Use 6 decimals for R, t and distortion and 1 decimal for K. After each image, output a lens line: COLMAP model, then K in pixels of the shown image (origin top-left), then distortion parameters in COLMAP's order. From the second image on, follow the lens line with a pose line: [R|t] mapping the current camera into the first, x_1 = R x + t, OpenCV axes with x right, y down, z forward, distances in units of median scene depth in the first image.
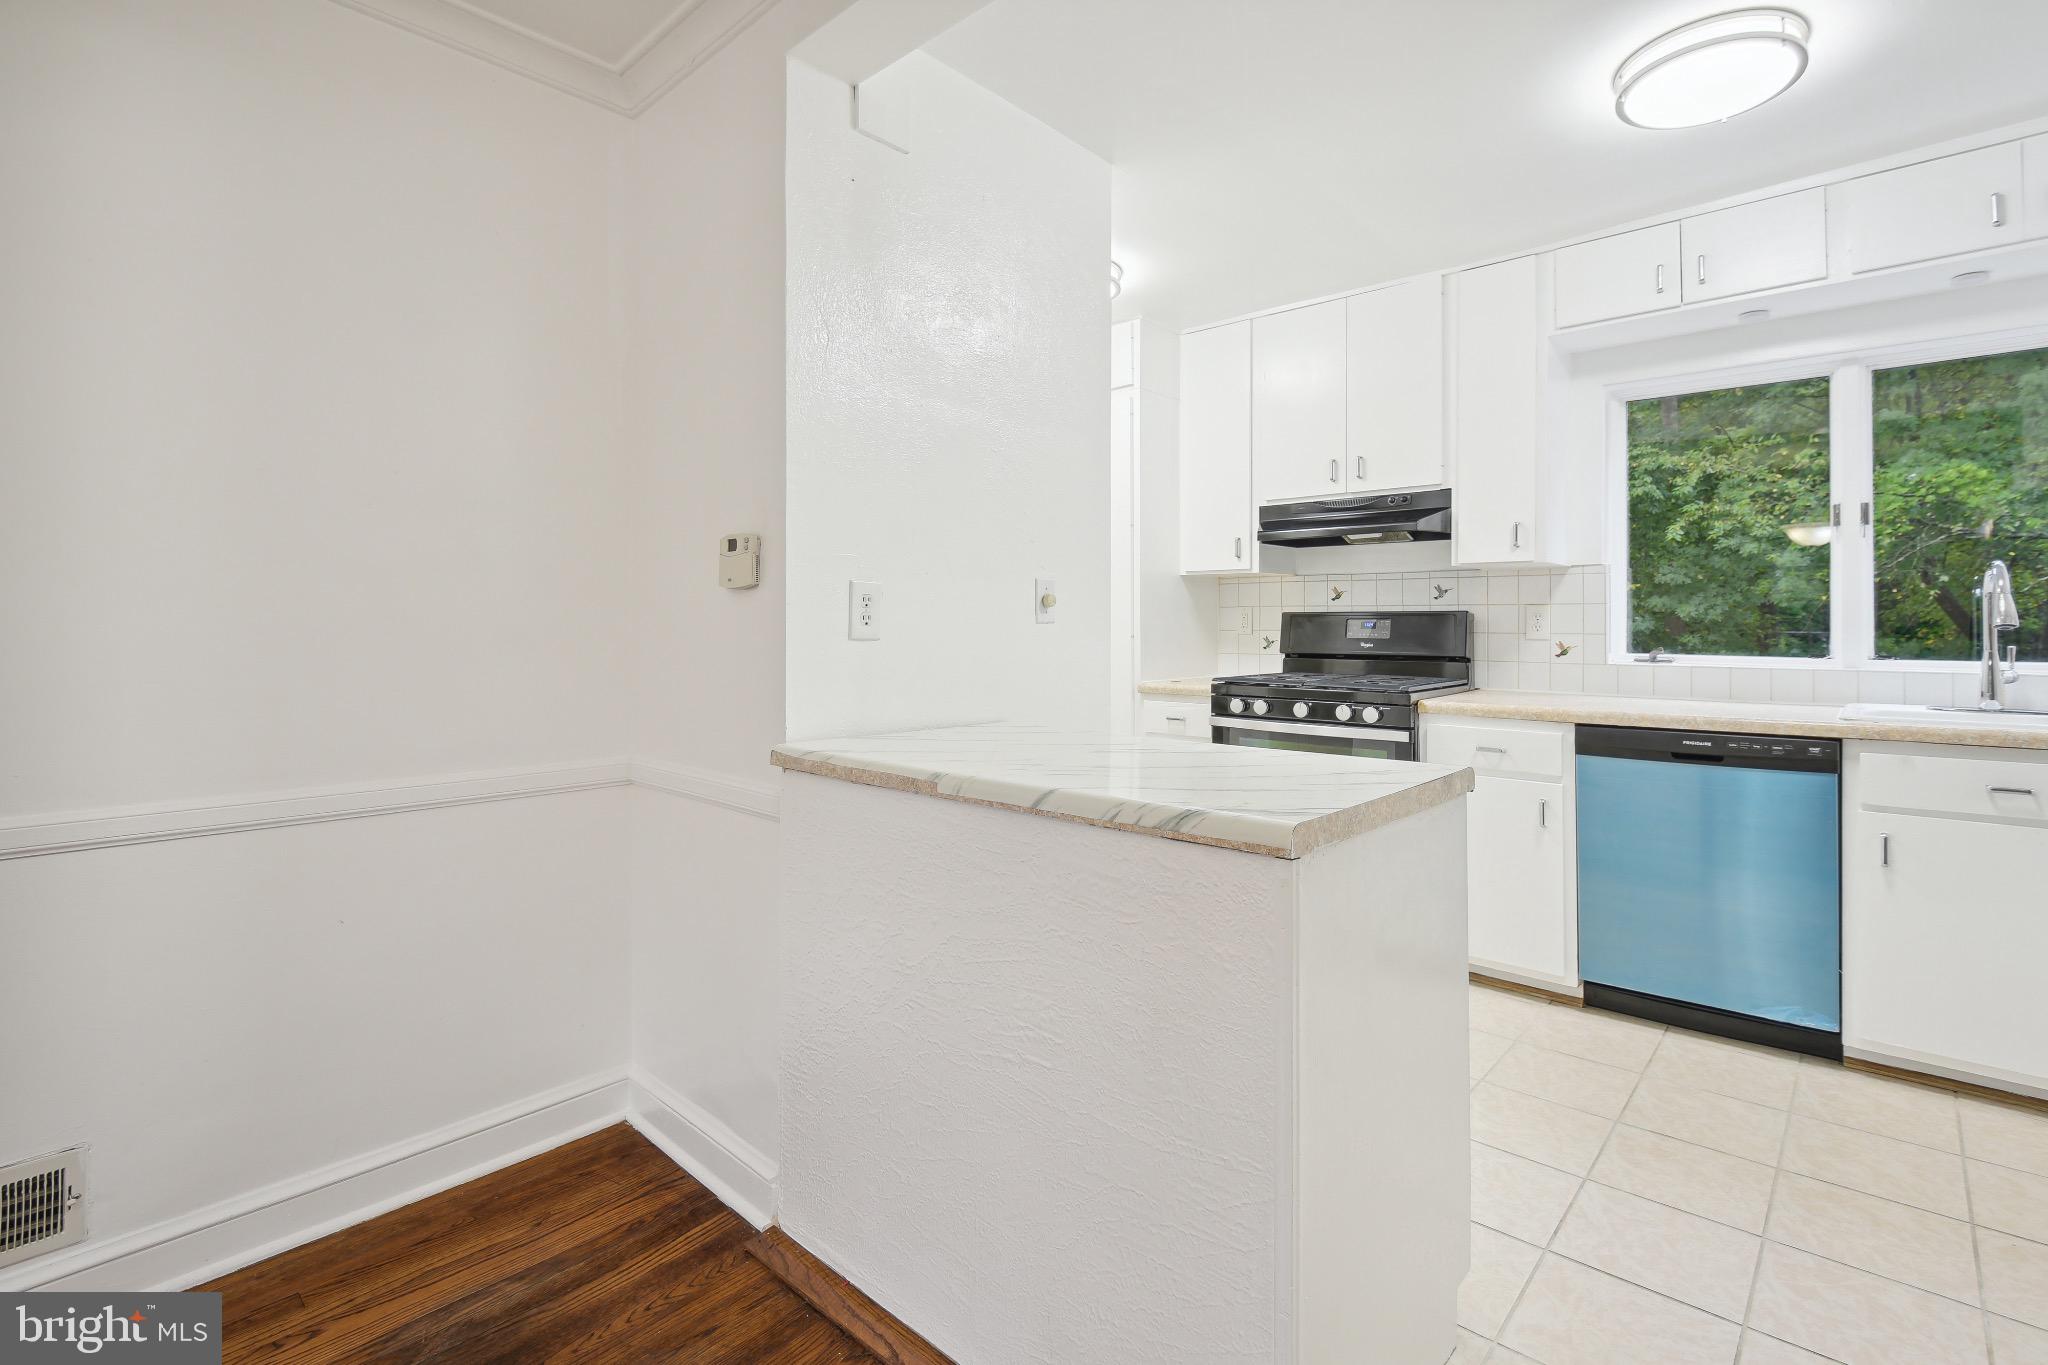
lens RADIAL K [[966.0, 0, 1035.0], [0, 966.0, 612.0], [0, 0, 1]] dist [0.003770, -0.000218]
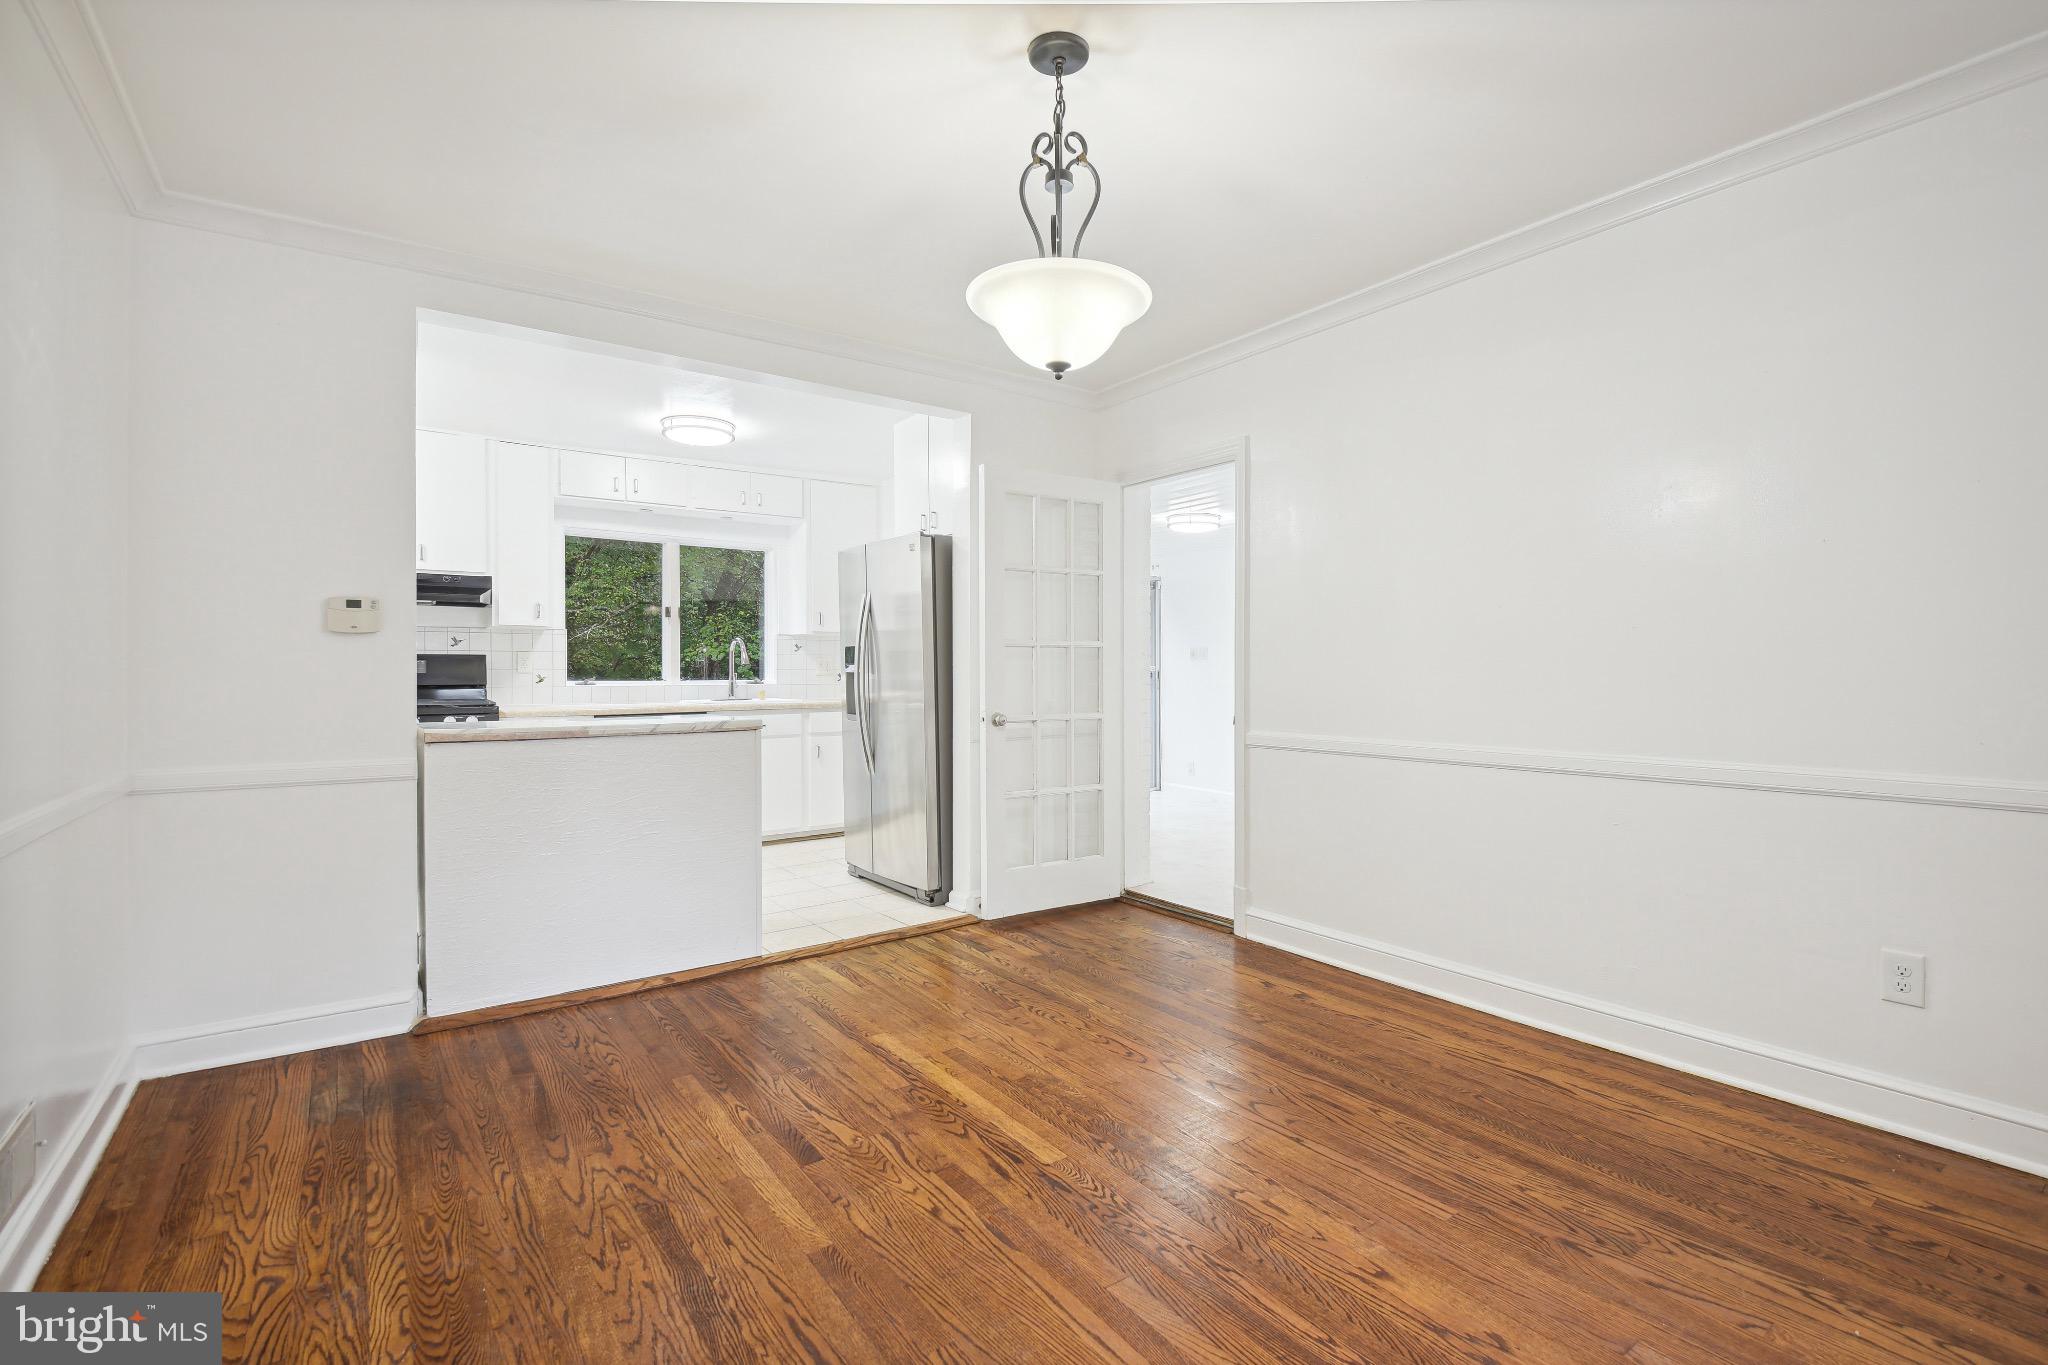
lens RADIAL K [[947.4, 0, 1026.8], [0, 947.4, 637.5], [0, 0, 1]] dist [-0.001387, -0.000602]
pose [[0.230192, 0.033360, 0.972573, -1.017820], [-0.013895, 0.999423, -0.030993, 0.007627], [-0.973046, -0.006379, 0.230522, -0.237334]]
